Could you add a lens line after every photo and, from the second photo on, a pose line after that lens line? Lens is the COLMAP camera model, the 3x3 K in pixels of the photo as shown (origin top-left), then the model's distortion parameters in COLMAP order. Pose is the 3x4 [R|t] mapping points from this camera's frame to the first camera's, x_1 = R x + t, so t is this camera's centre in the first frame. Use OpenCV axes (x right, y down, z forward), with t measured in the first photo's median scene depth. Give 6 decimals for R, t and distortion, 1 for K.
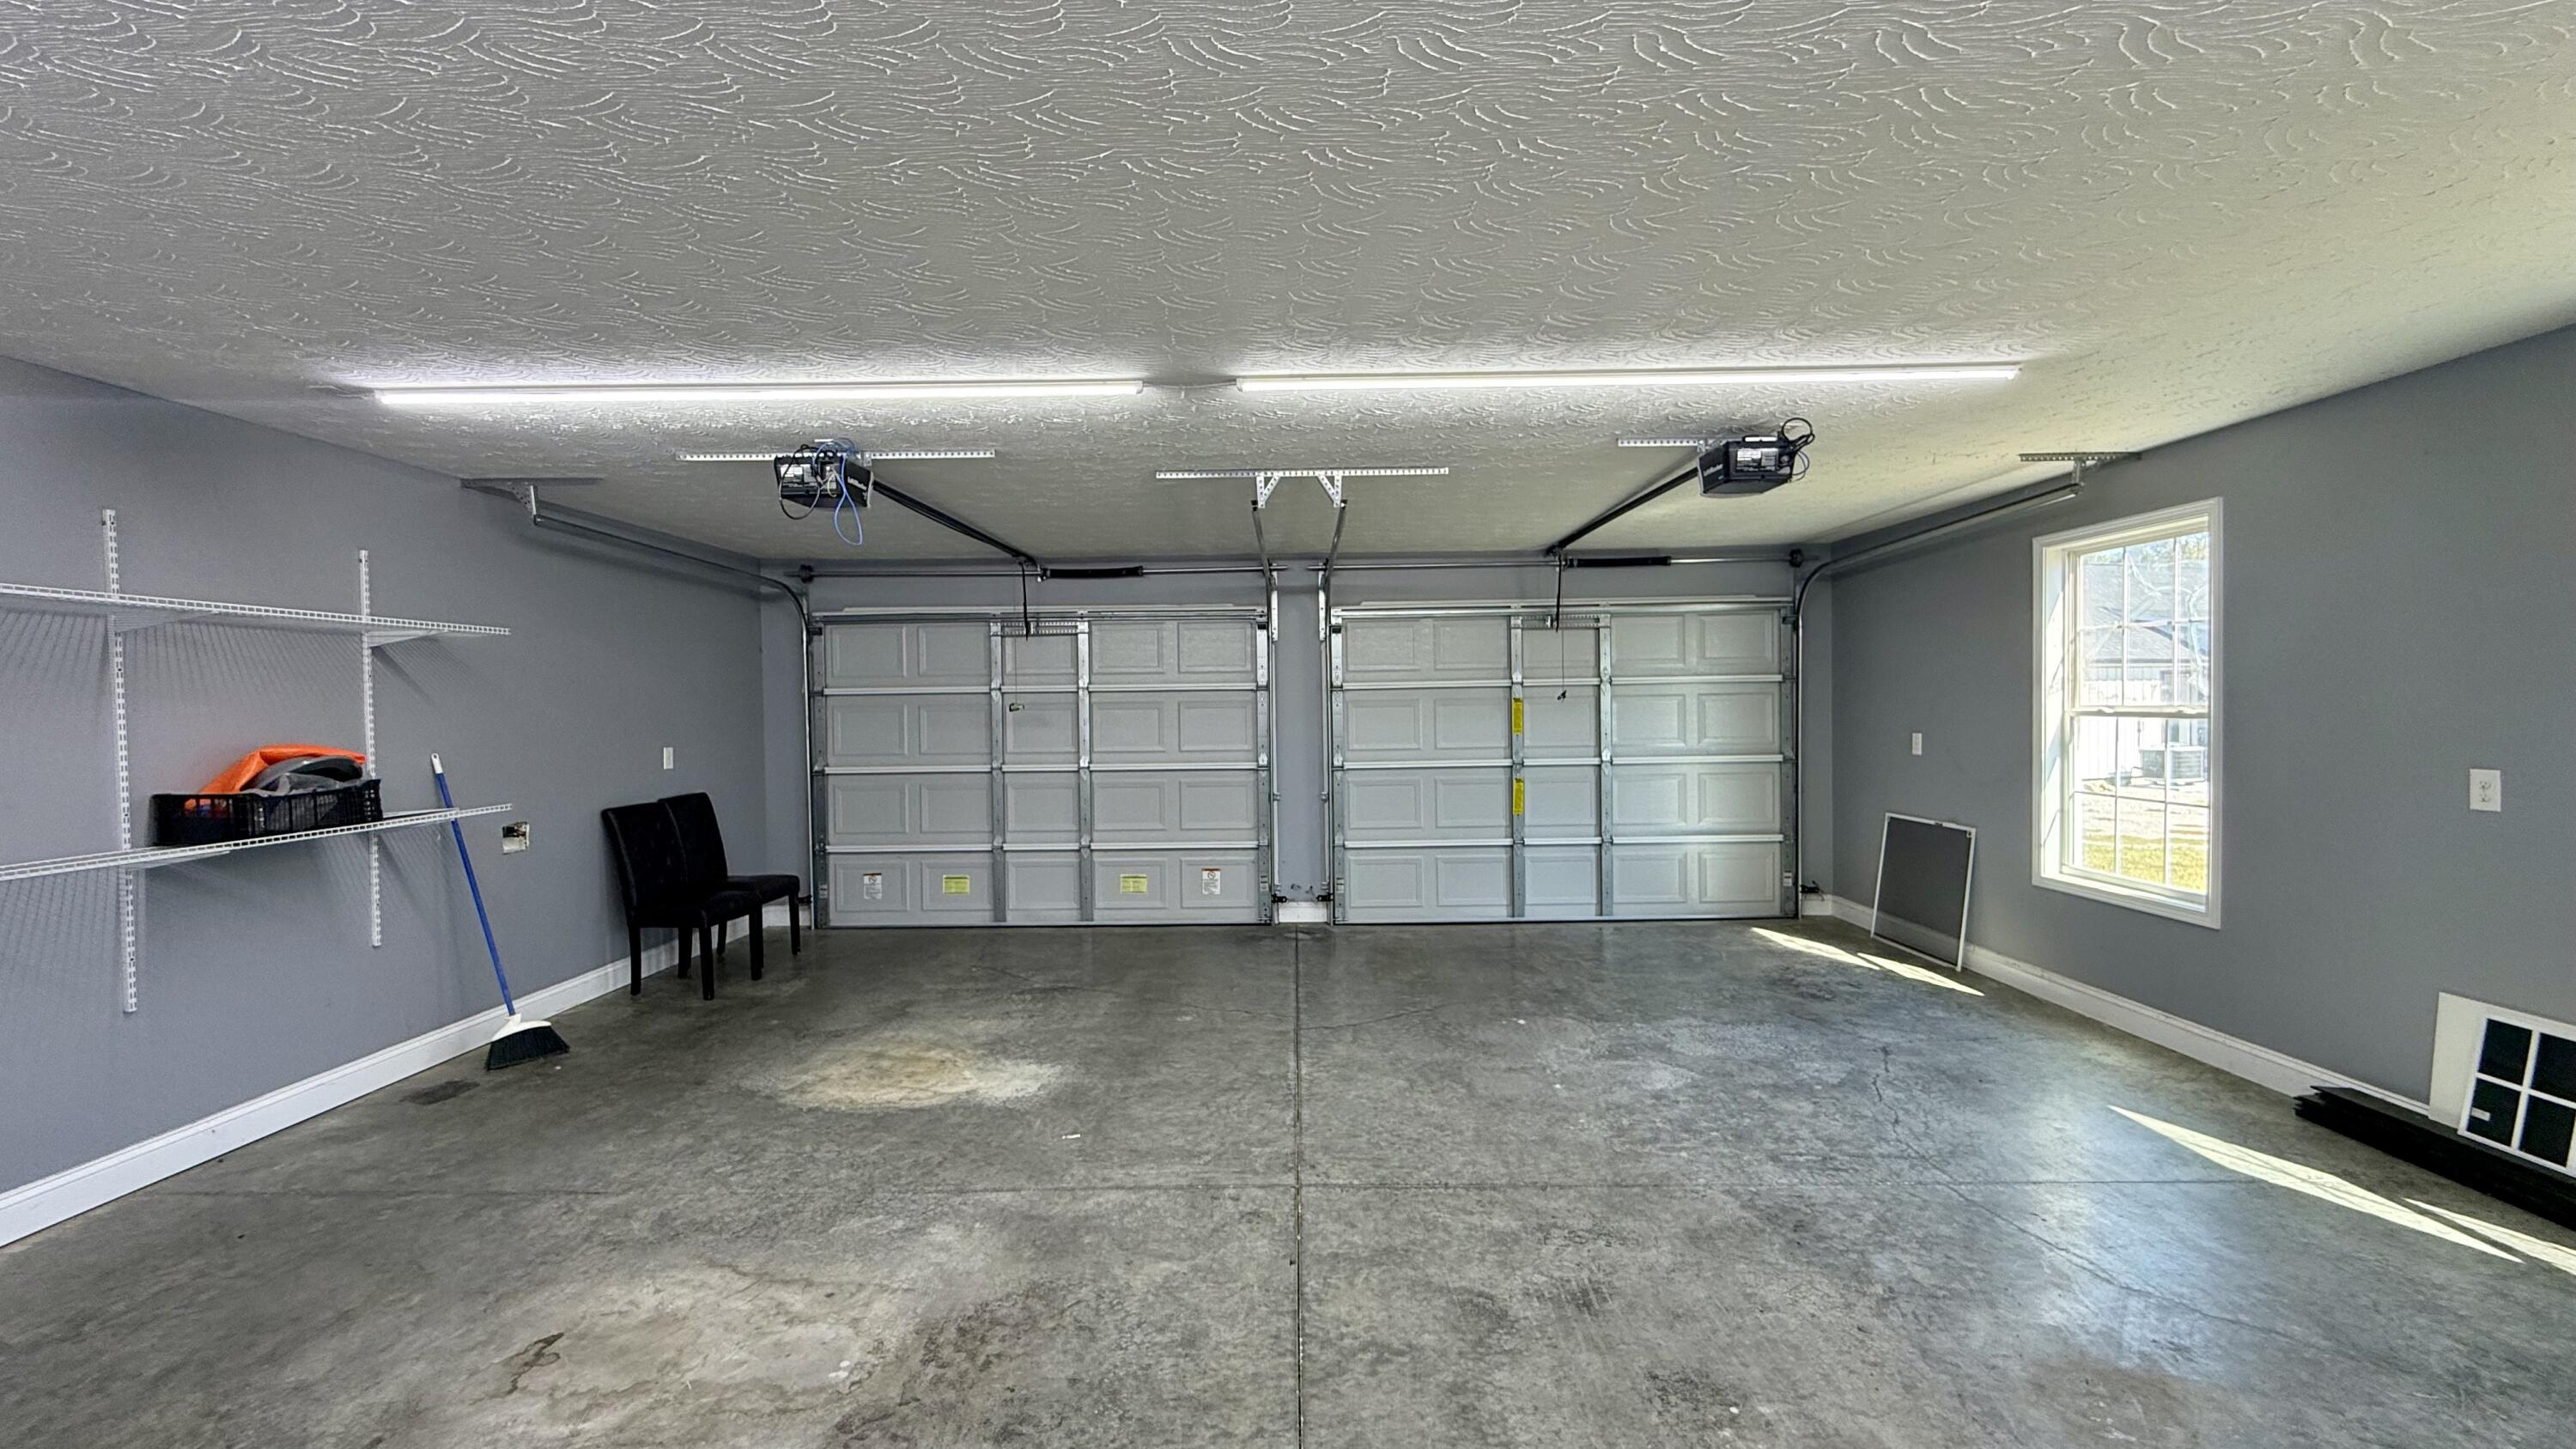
lens RADIAL K [[1035.1, 0, 1288.0], [0, 1035.1, 724.5], [0, 0, 1]] dist [-0.001593, 0.000437]
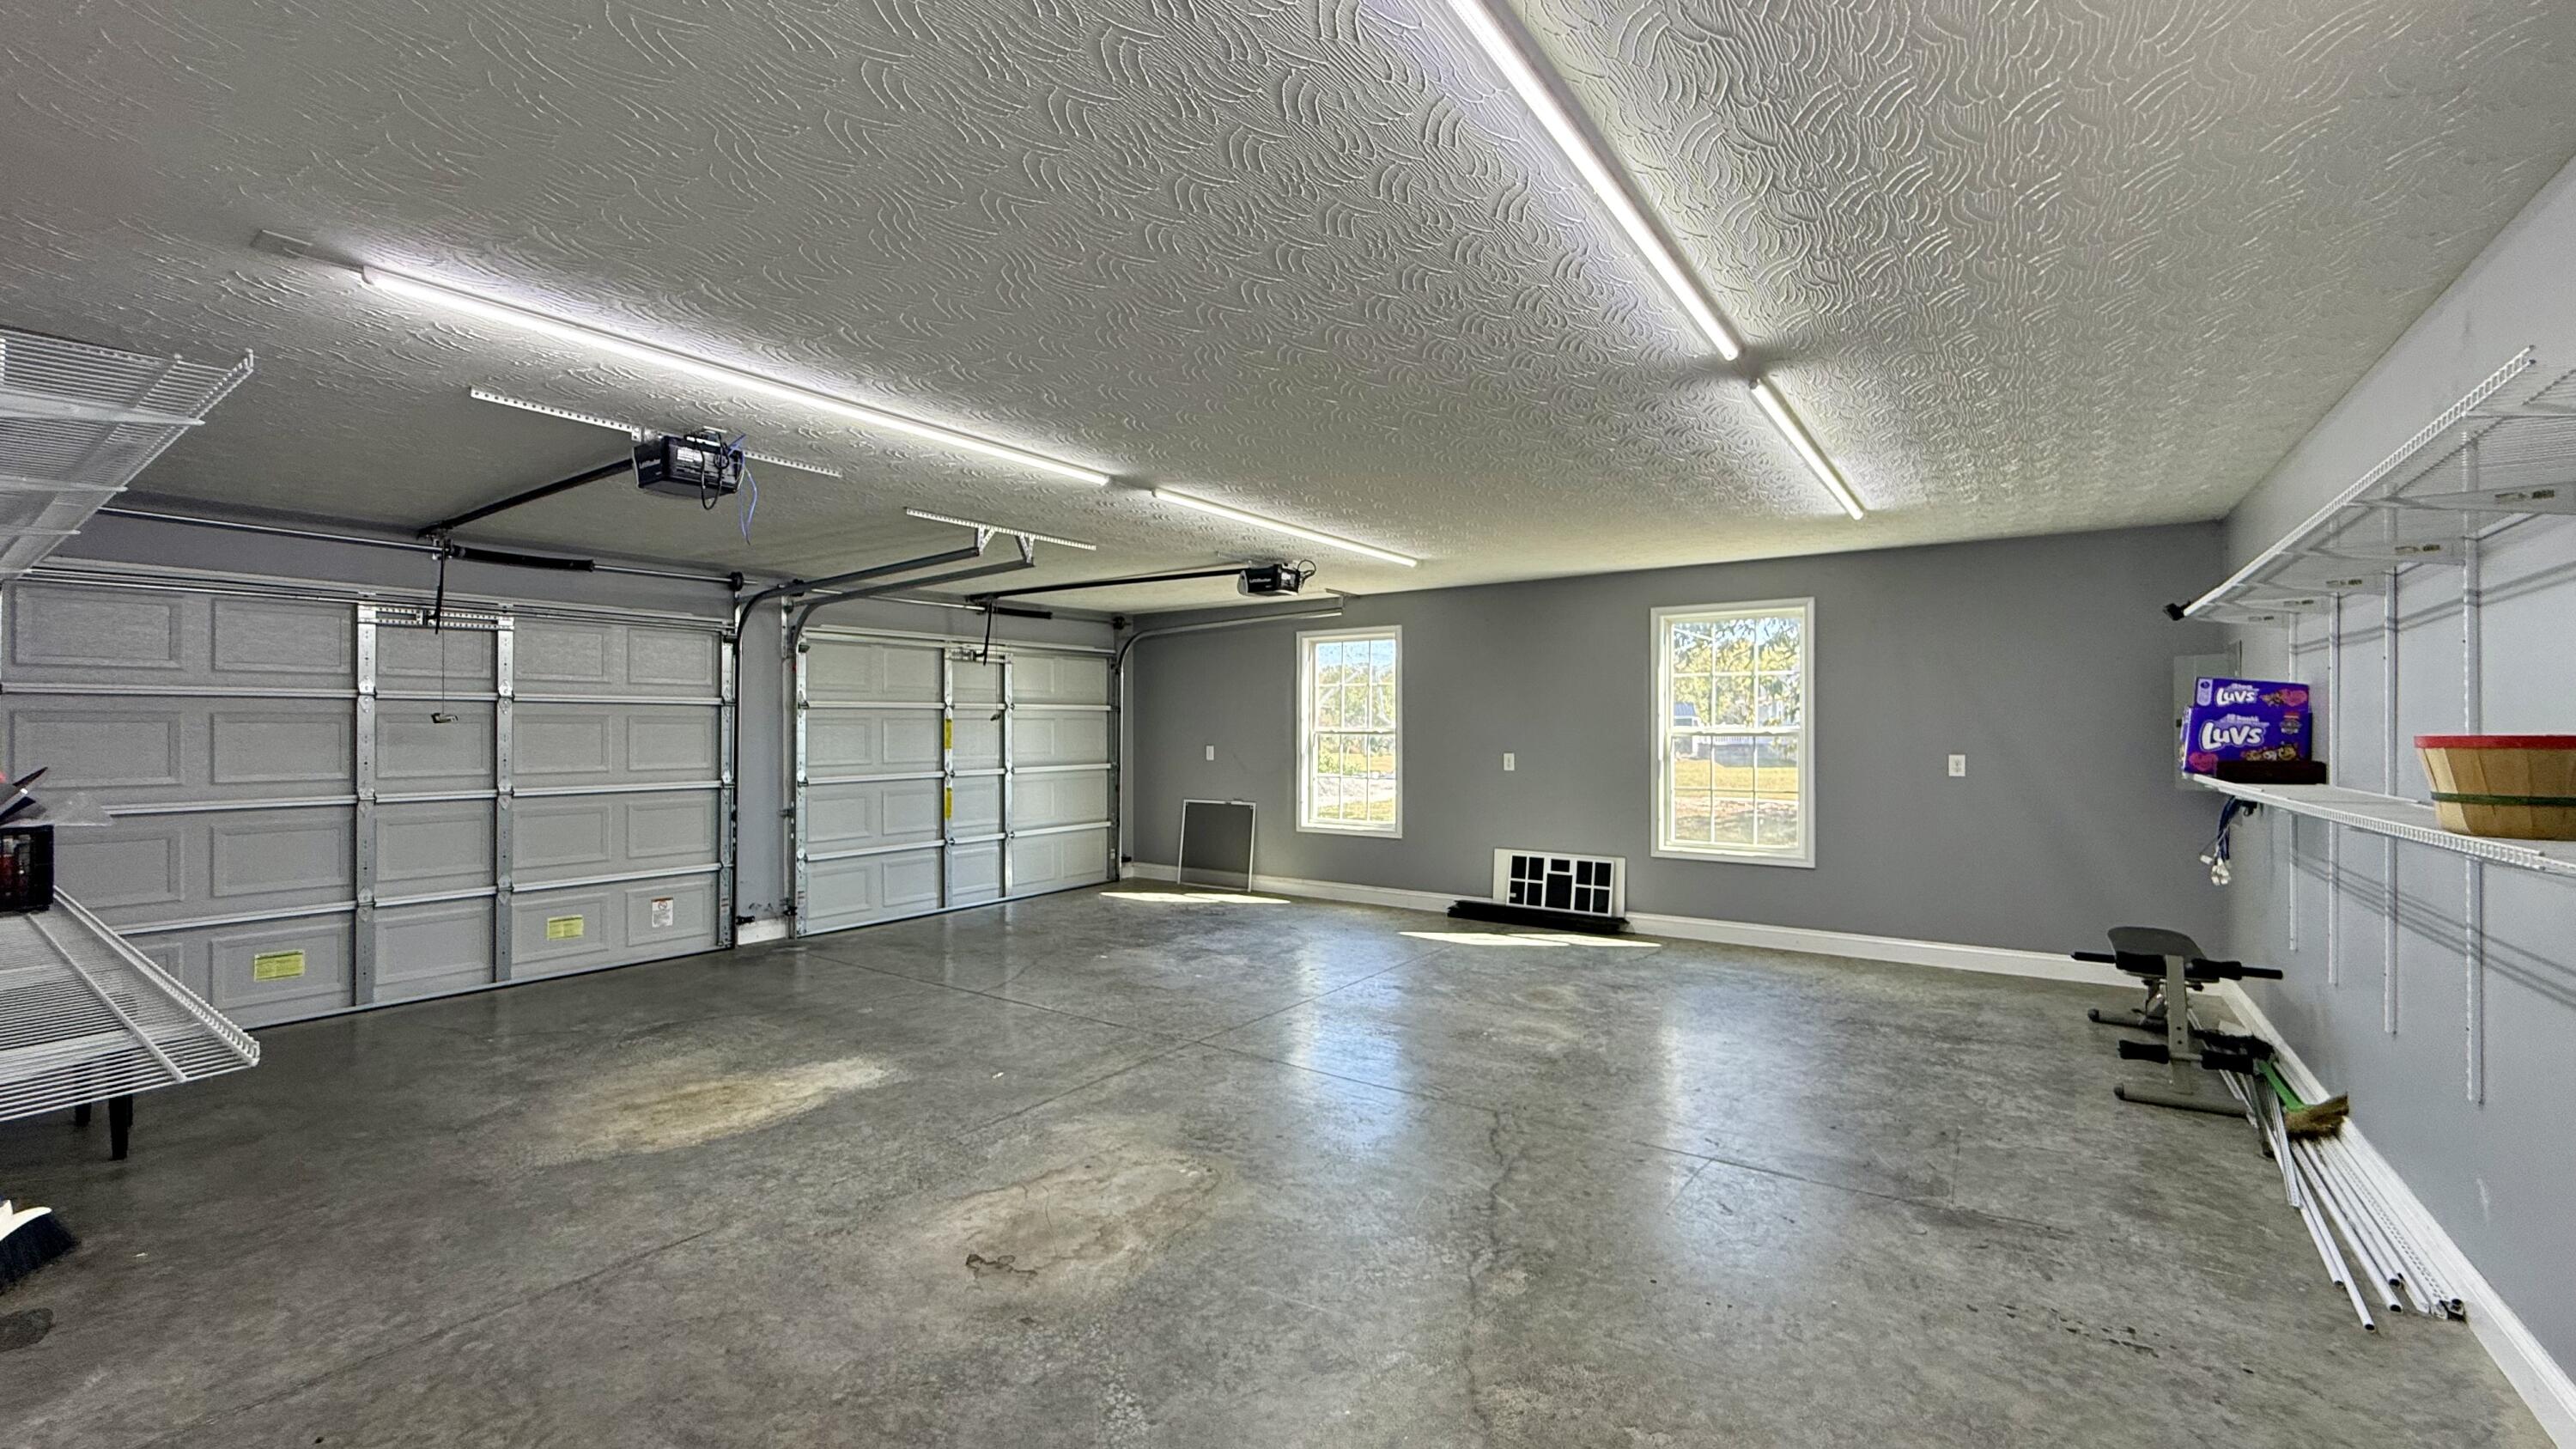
lens RADIAL K [[1035.1, 0, 1288.0], [0, 1035.1, 724.5], [0, 0, 1]] dist [-0.001593, 0.000437]
pose [[0.567366, 0.015115, 0.823327, -0.776833], [0.010242, 0.999625, -0.025409, 0.021339], [-0.823402, 0.022849, 0.566998, 0.030460]]
